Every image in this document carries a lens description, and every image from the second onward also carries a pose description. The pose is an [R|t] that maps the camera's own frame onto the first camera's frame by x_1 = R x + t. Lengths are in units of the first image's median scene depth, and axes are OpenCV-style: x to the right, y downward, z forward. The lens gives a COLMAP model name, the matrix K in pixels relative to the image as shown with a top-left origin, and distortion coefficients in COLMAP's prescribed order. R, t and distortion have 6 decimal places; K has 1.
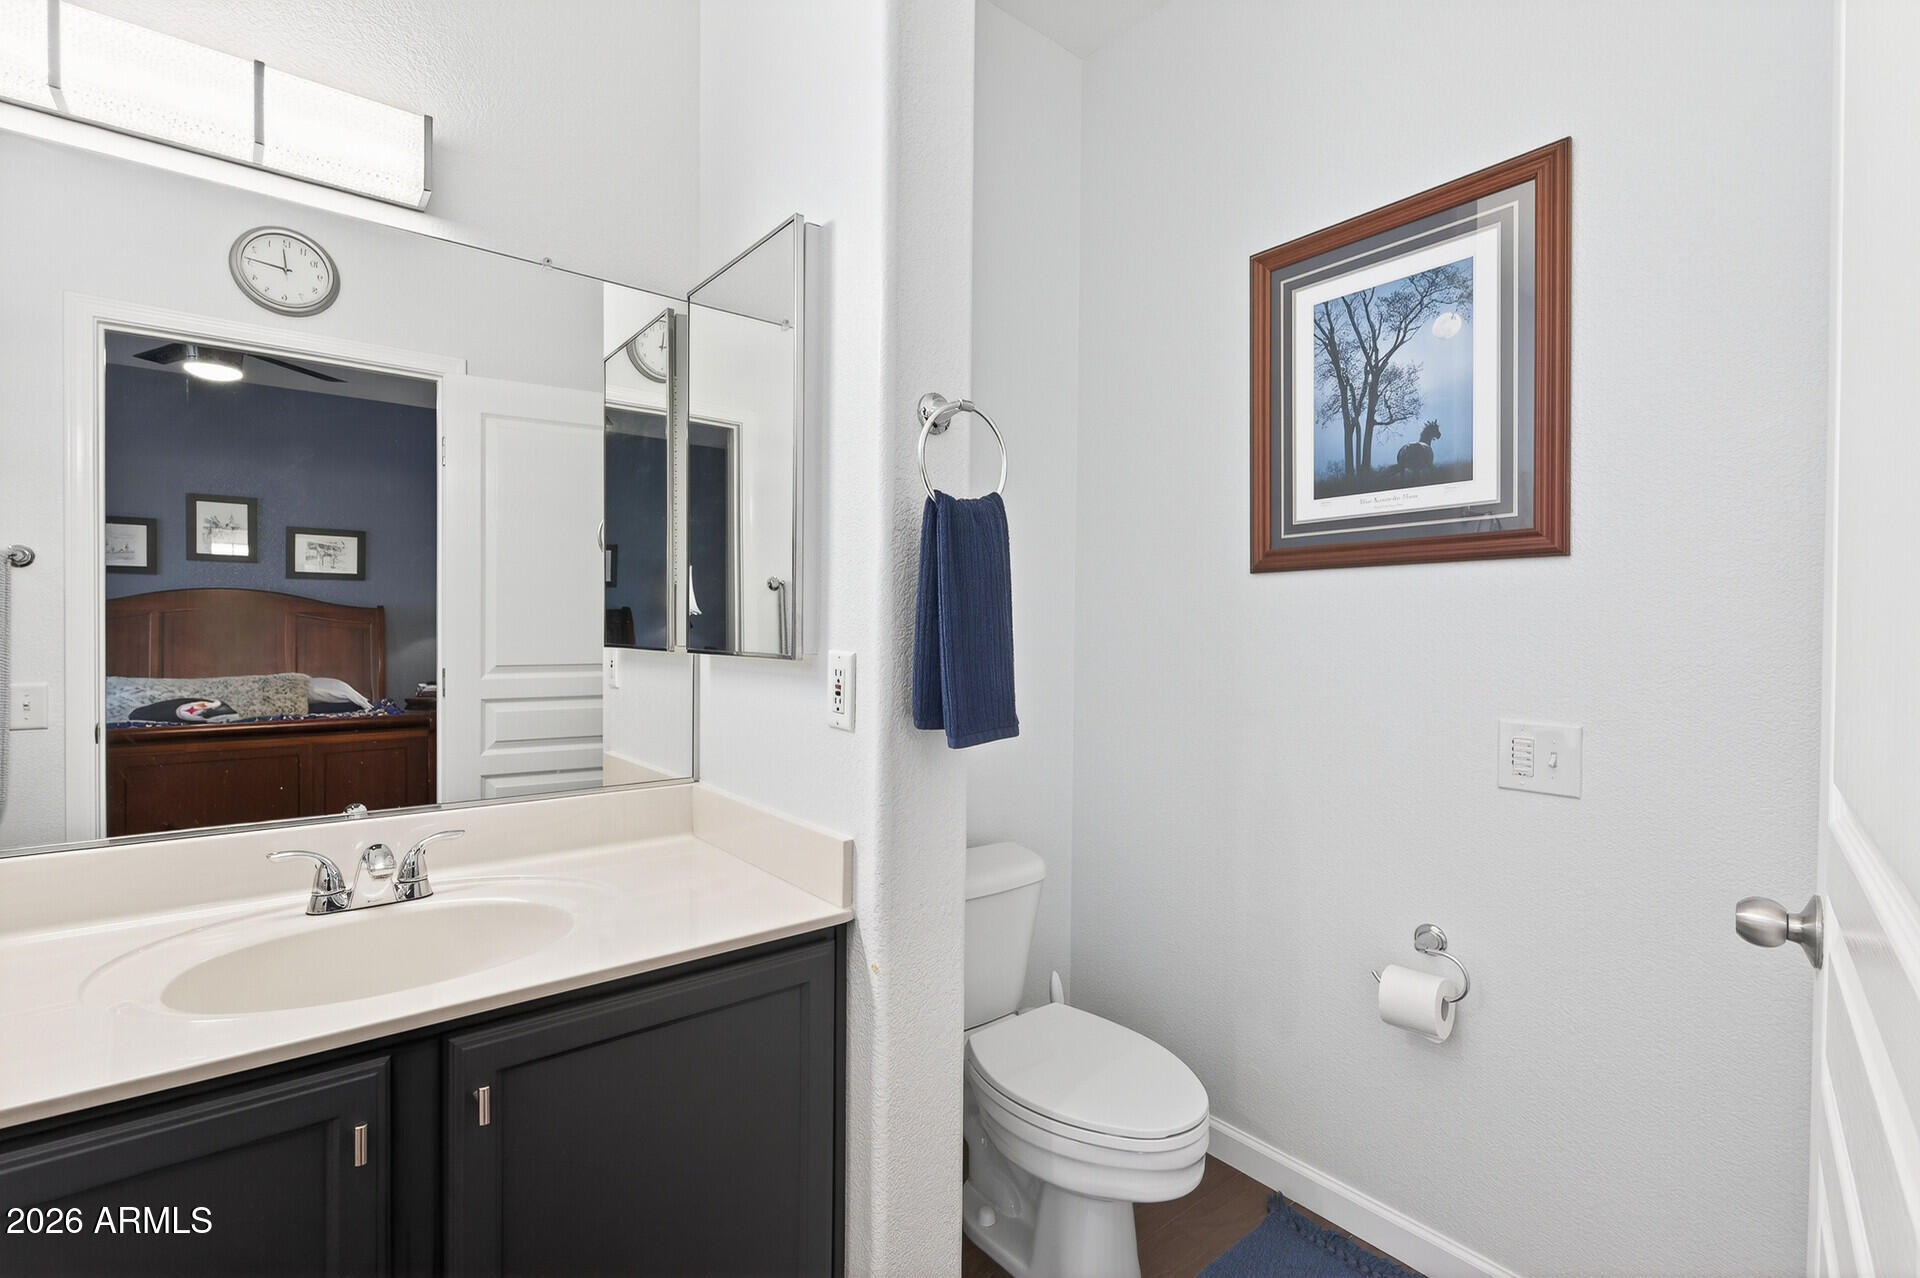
lens RADIAL K [[862.4, 0, 964.5], [0, 862.4, 631.6], [0, 0, 1]] dist [0.003459, -0.000032]
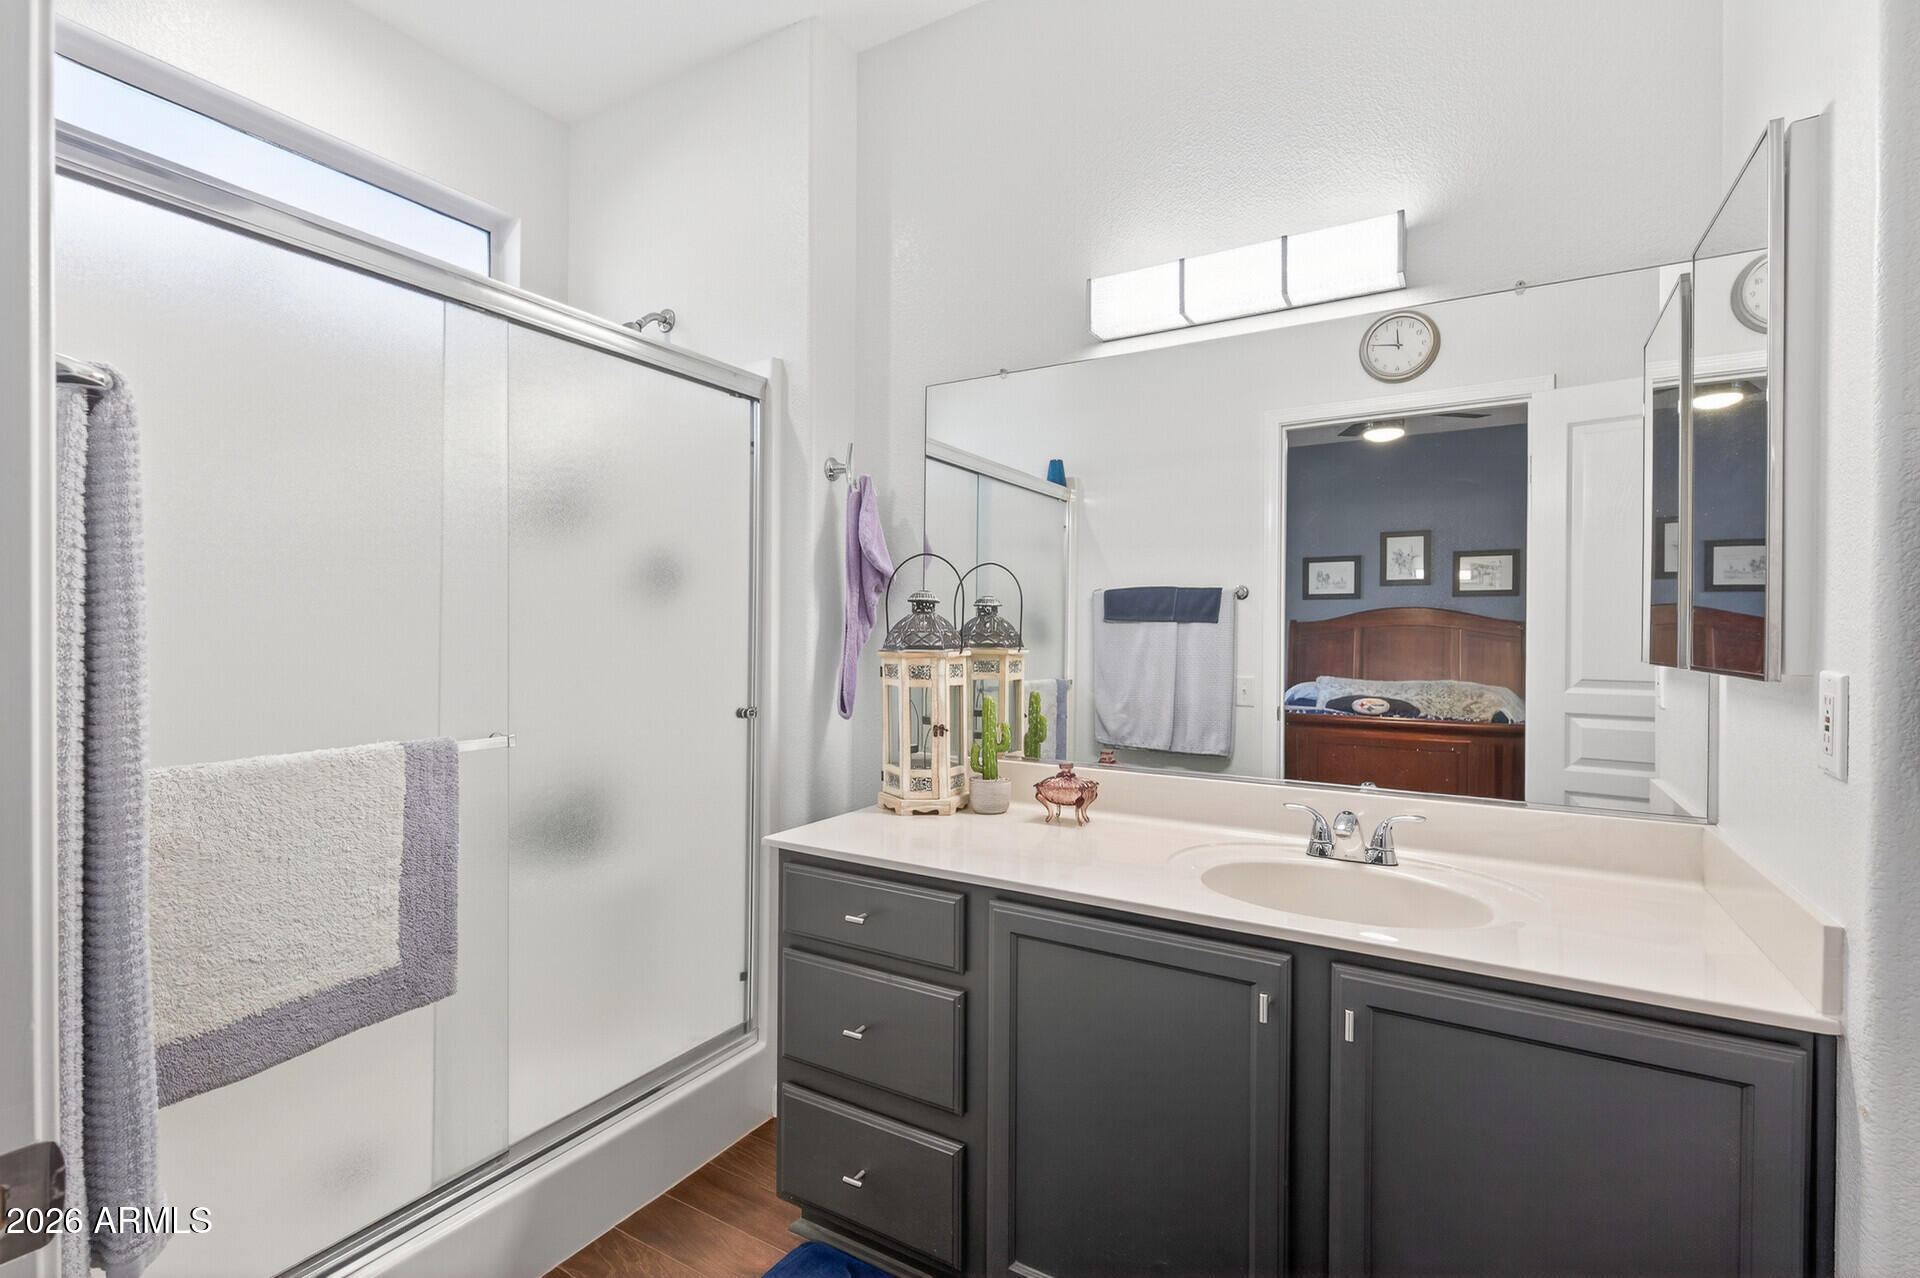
lens RADIAL K [[862.4, 0, 973.4], [0, 862.4, 636.8], [0, 0, 1]] dist [0.003459, -0.000032]
pose [[0.356470, -0.001717, -0.934305, 0.159262], [-0.006578, 0.999969, -0.004347, -0.000202], [0.934284, 0.007696, 0.356447, 0.018437]]
